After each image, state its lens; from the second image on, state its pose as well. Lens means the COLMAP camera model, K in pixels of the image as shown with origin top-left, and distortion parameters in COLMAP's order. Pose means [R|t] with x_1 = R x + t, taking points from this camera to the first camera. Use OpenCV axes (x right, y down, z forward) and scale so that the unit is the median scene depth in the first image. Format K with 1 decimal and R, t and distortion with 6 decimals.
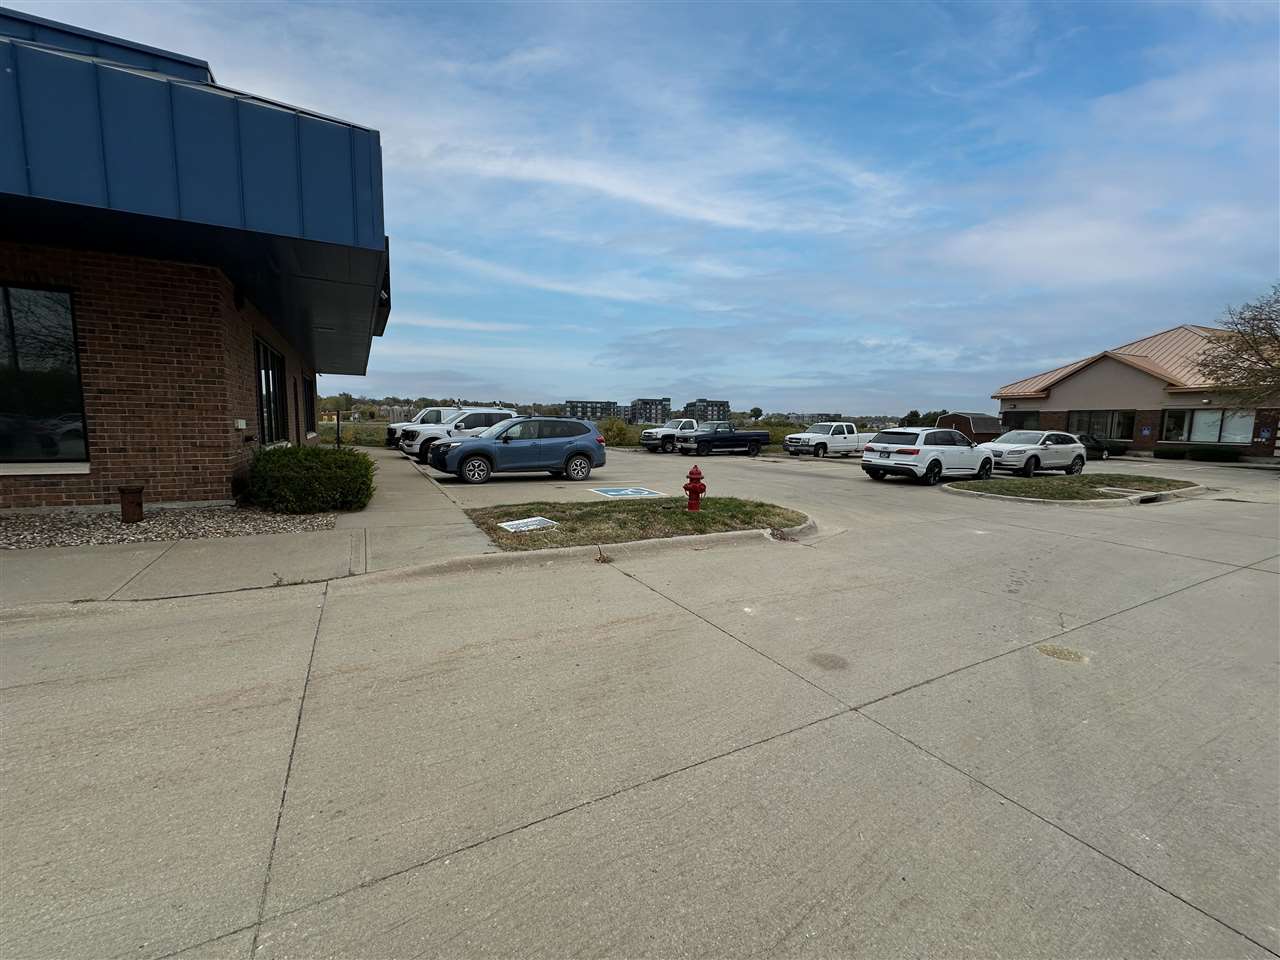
lens RADIAL K [[515.0, 0, 640.4], [0, 515.0, 479.6], [0, 0, 1]] dist [0.000930, 0.001028]
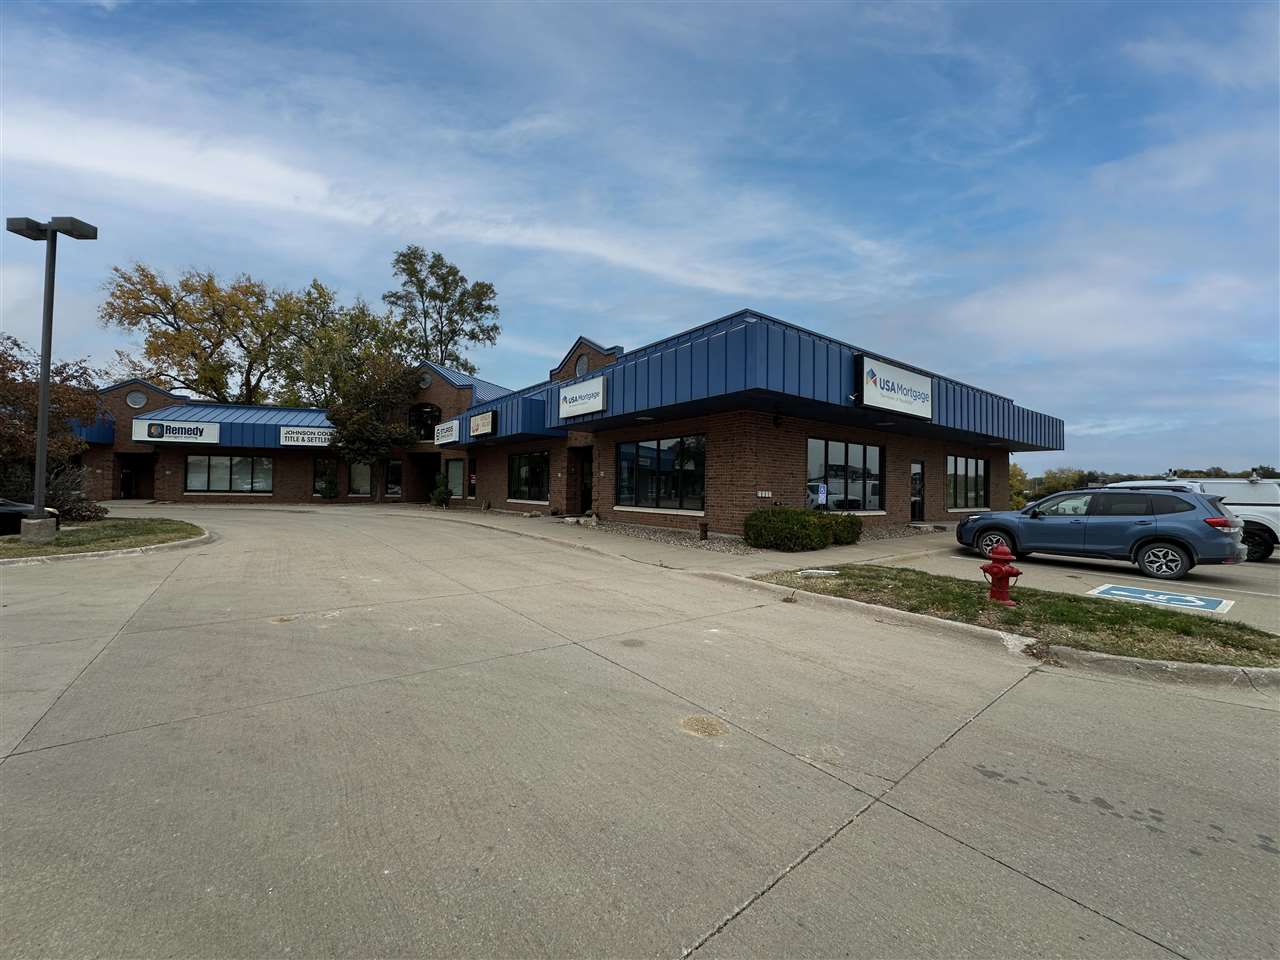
lens RADIAL K [[515.0, 0, 639.7], [0, 515.0, 476.4], [0, 0, 1]] dist [0.000930, 0.001028]
pose [[0.134786, -0.041892, -0.989989, 1.234987], [-0.121019, 0.990930, -0.058409, -0.022948], [0.983457, 0.127680, 0.128494, 0.514642]]
